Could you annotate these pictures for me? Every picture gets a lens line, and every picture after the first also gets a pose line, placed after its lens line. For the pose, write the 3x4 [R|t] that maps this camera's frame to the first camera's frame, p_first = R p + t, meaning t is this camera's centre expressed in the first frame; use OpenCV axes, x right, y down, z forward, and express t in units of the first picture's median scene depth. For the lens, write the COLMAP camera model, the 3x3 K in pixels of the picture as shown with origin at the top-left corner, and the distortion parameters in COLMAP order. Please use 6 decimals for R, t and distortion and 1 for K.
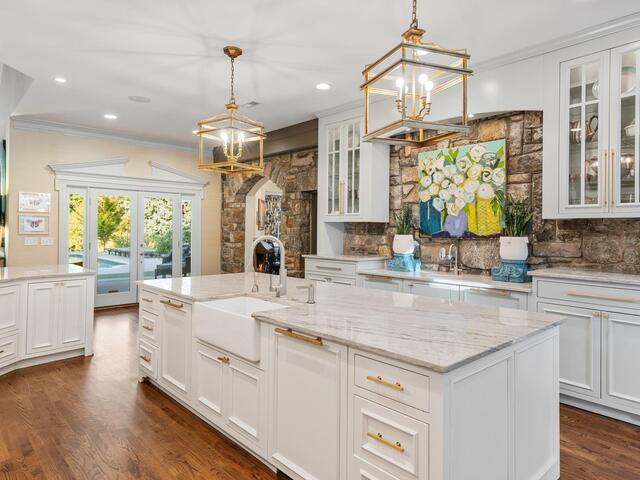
lens RADIAL K [[407.1, 0, 320.0], [0, 407.1, 240.0], [0, 0, 1]] dist [-0.005642, -0.001480]
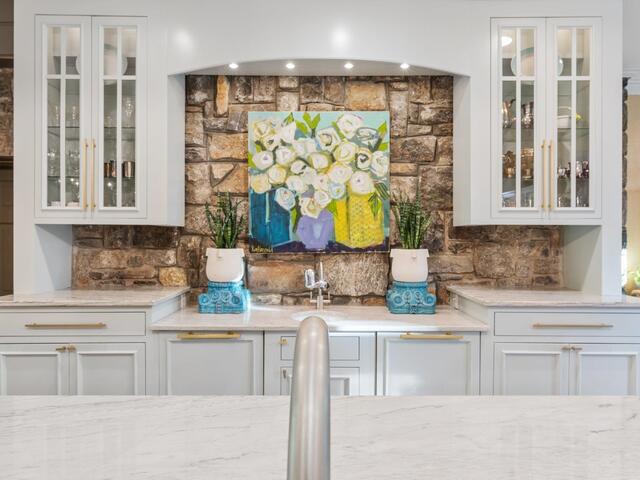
lens RADIAL K [[407.1, 0, 320.0], [0, 407.1, 240.0], [0, 0, 1]] dist [-0.005642, -0.001480]
pose [[0.674585, -0.011016, 0.738115, -0.139120], [0.020756, 0.999776, -0.004049, -0.021214], [-0.737906, 0.018052, 0.674662, 0.555416]]
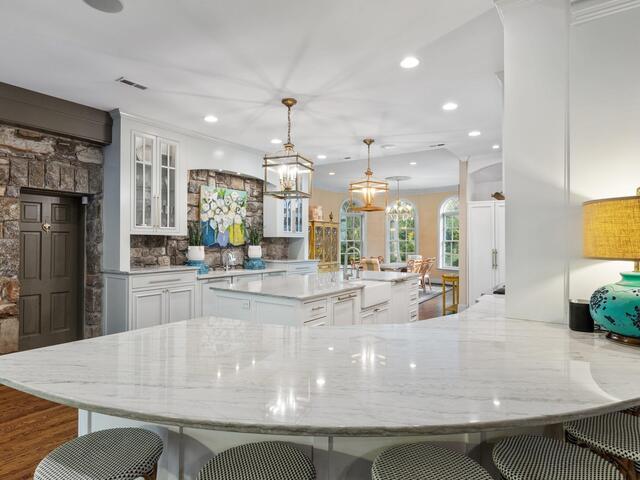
lens RADIAL K [[369.8, 0, 320.0], [0, 369.8, 240.0], [0, 0, 1]] dist [0.000840, 0.000210]
pose [[-0.207733, -0.000449, 0.978185, -1.101820], [0.023332, 0.999713, 0.005414, -0.031720], [-0.977907, 0.023948, -0.207663, 0.929768]]
